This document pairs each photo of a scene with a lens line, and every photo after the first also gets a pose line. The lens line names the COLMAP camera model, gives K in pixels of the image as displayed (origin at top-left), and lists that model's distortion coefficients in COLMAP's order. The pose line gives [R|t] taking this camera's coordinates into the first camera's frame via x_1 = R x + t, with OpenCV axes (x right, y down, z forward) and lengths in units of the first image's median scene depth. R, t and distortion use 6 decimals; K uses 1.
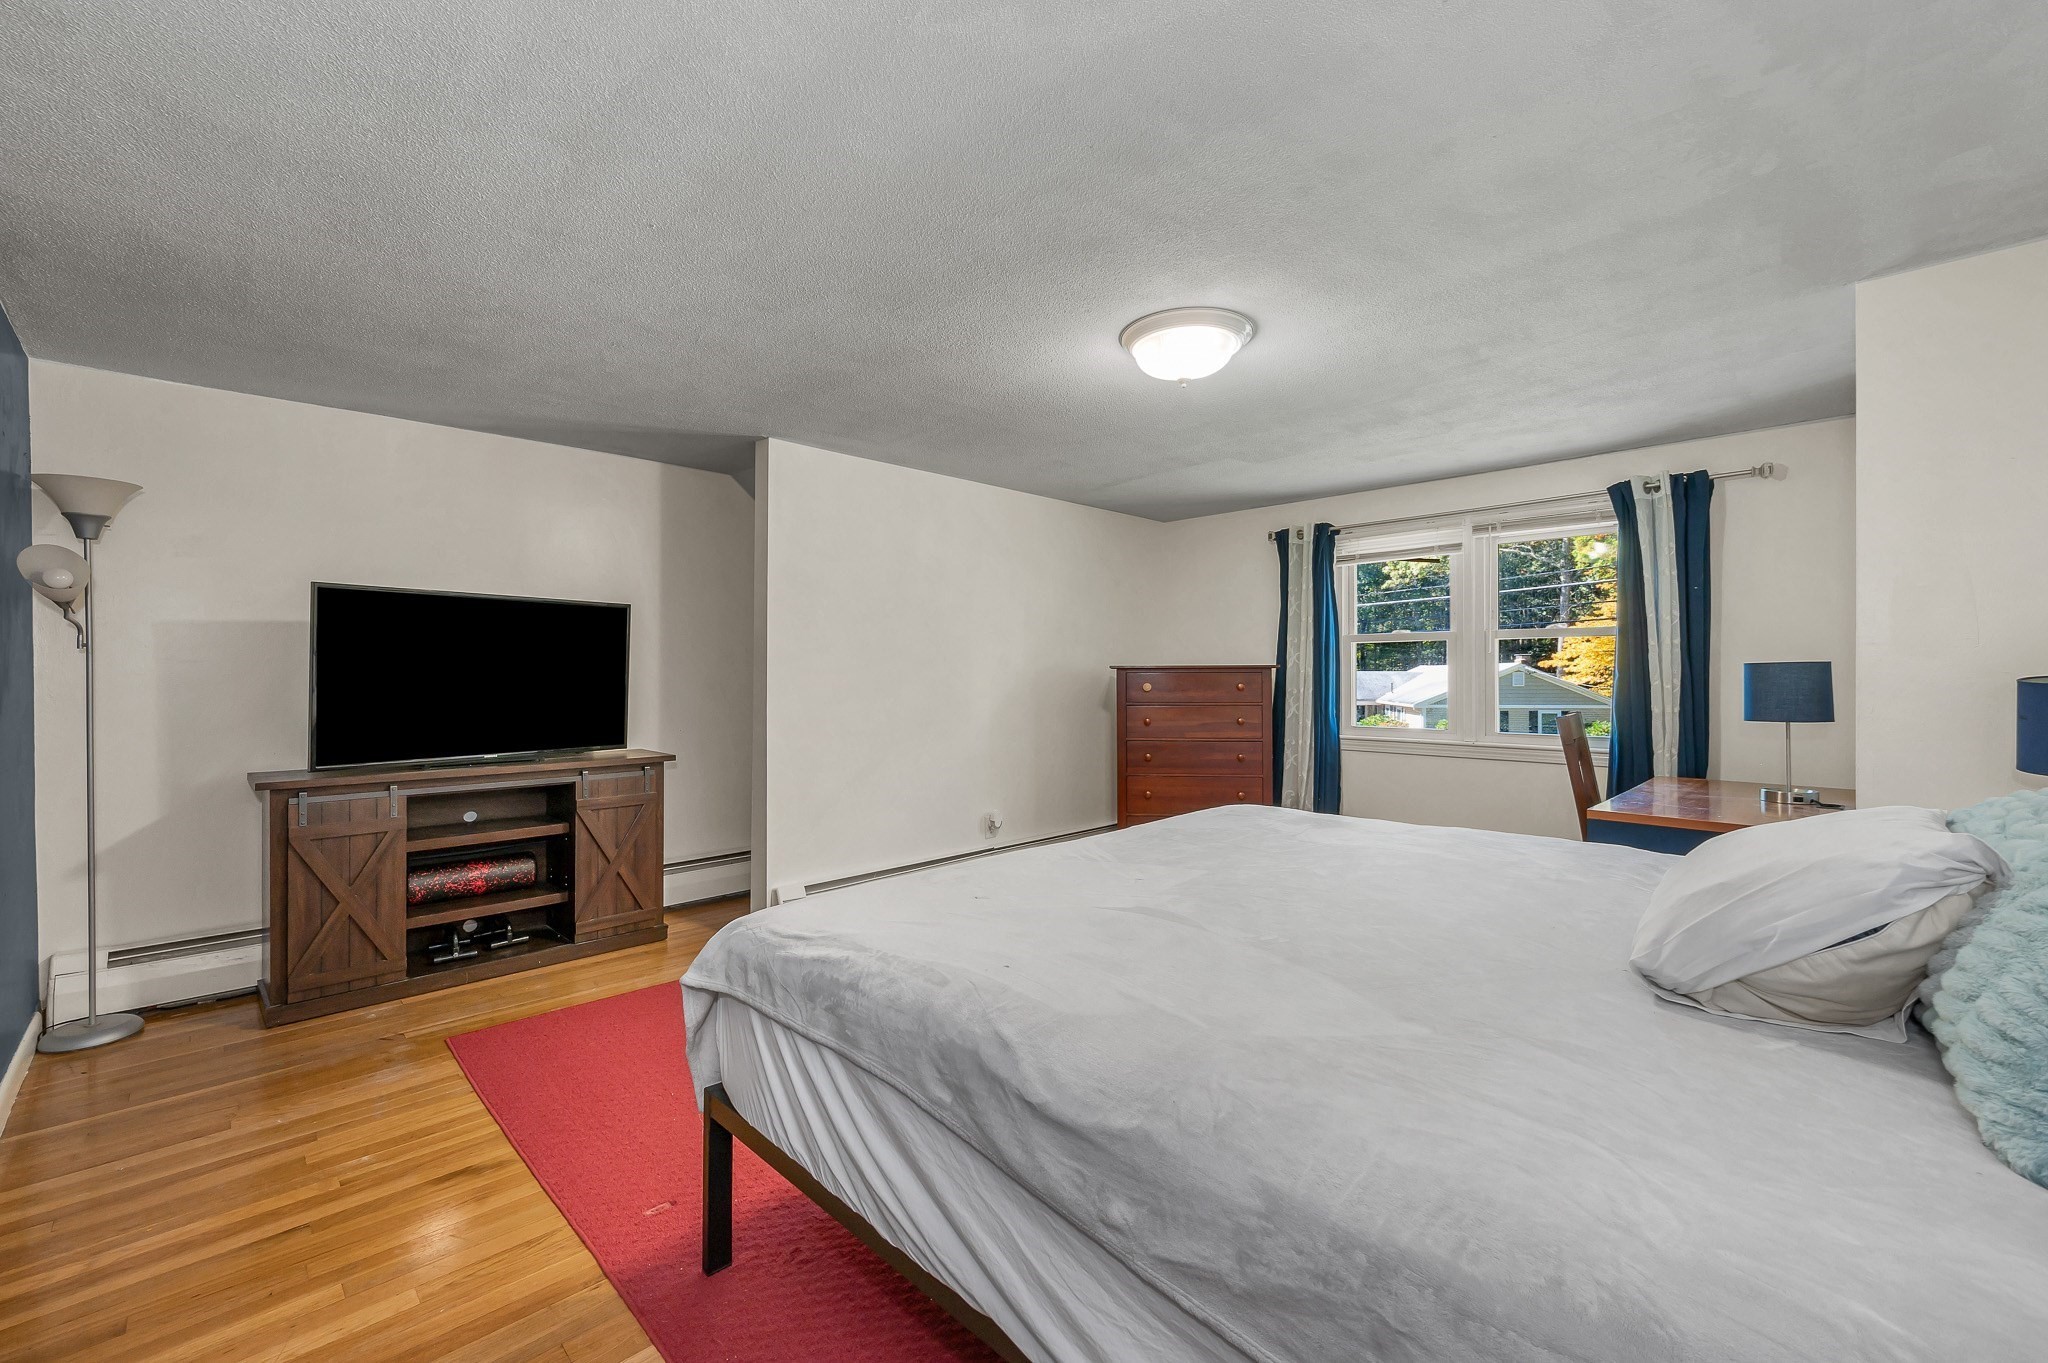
lens RADIAL K [[841.3, 0, 1023.1], [0, 841.3, 677.3], [0, 0, 1]] dist [-0.003743, -0.000116]
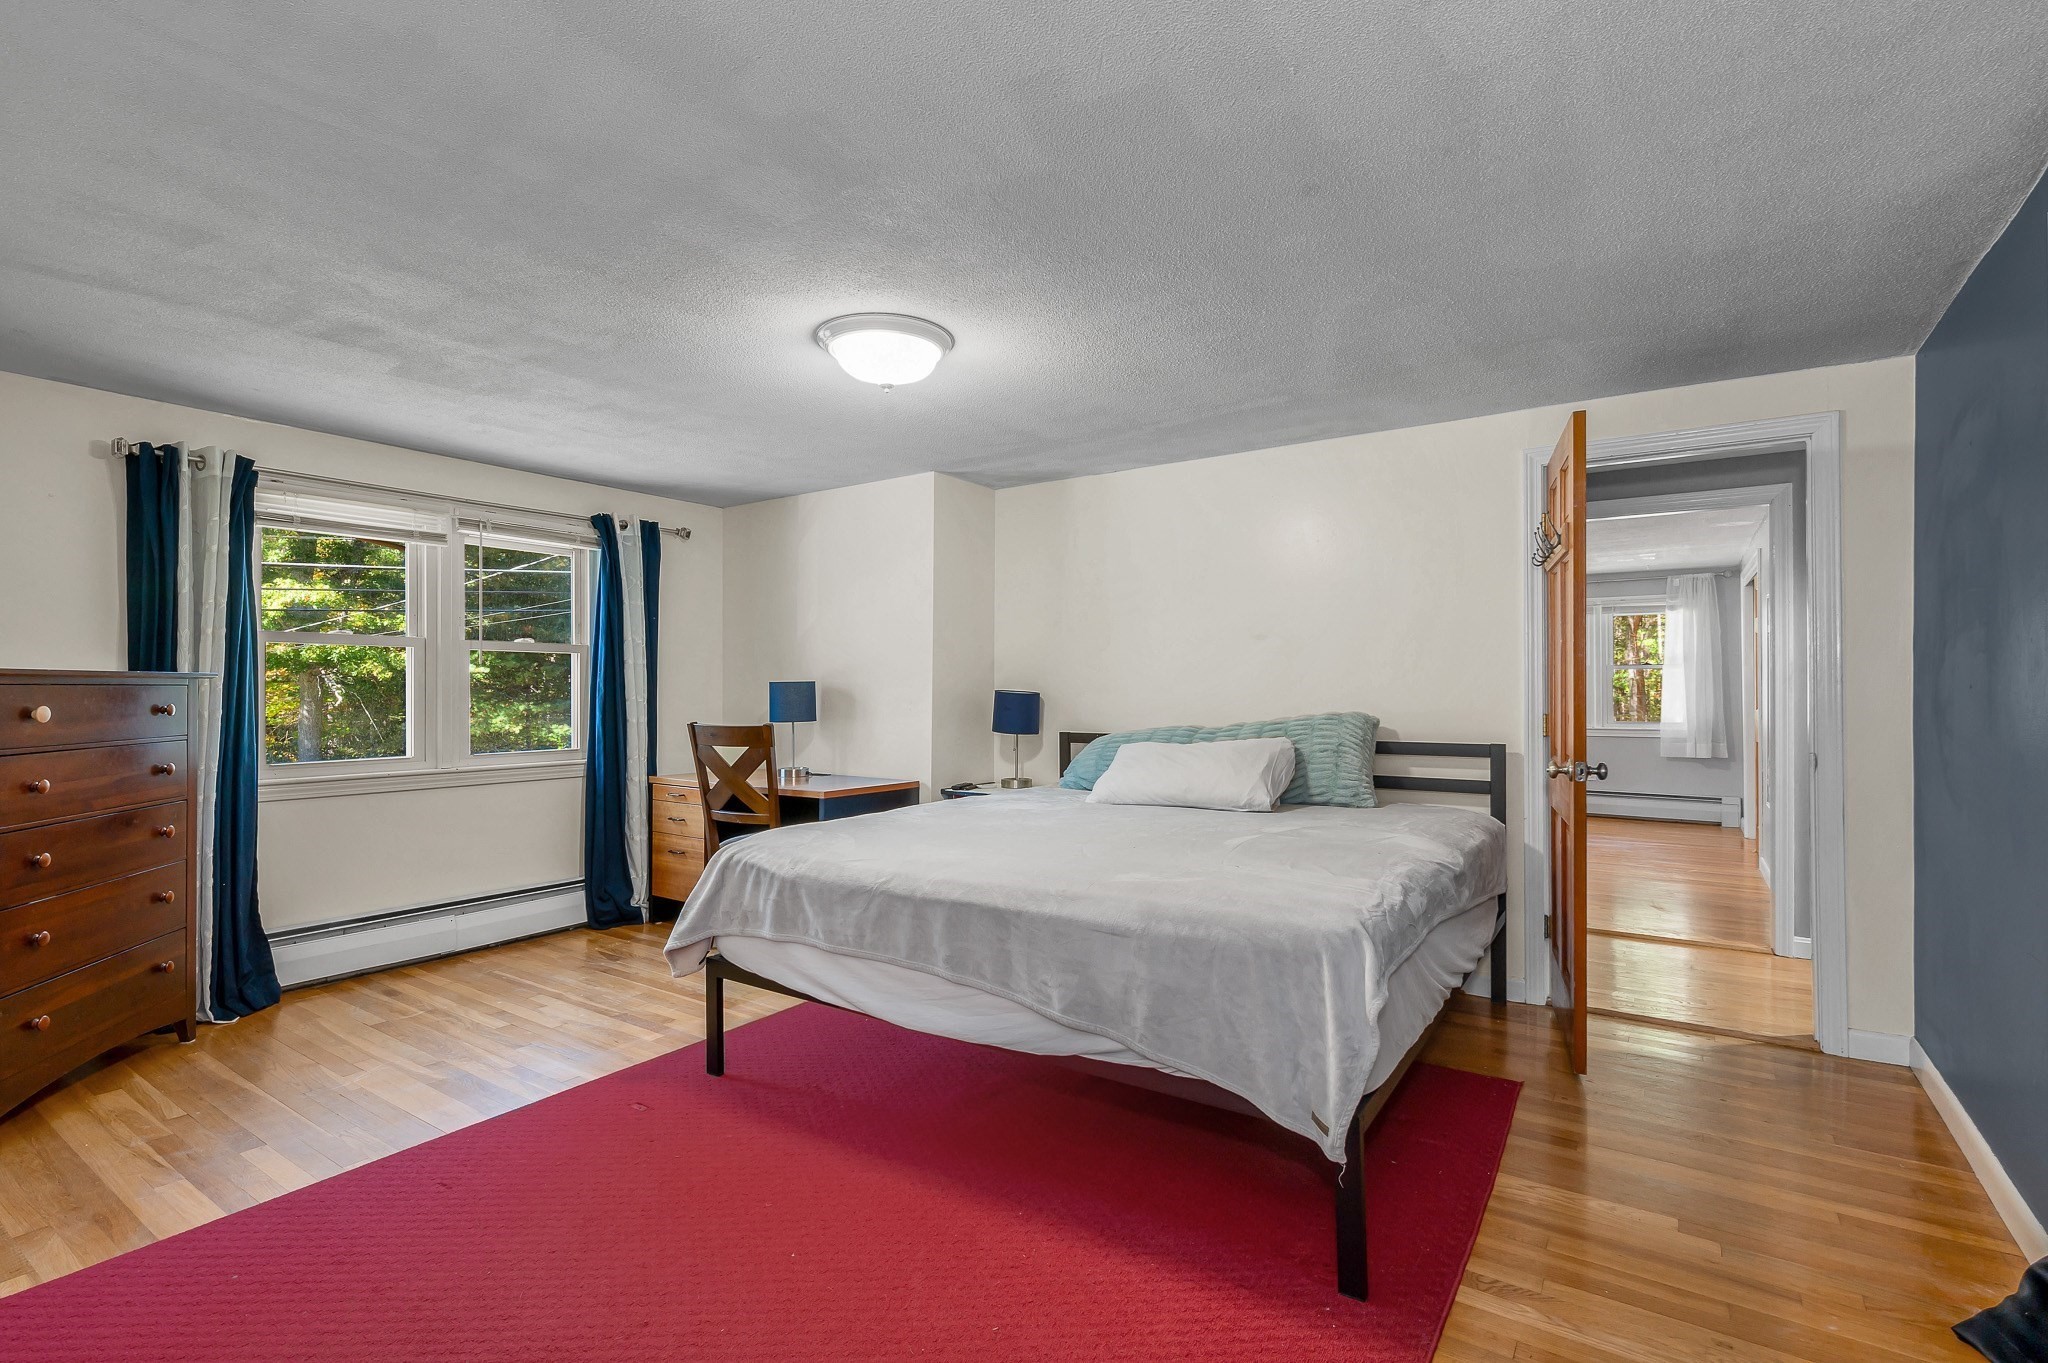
lens RADIAL K [[954.6, 0, 1024.6], [0, 954.6, 686.7], [0, 0, 1]] dist [-0.001114, -0.000105]
pose [[-0.172846, 0.004223, 0.984940, -0.519174], [-0.004325, 0.999978, -0.005047, -0.005156], [-0.984939, -0.005132, -0.172824, 0.590043]]
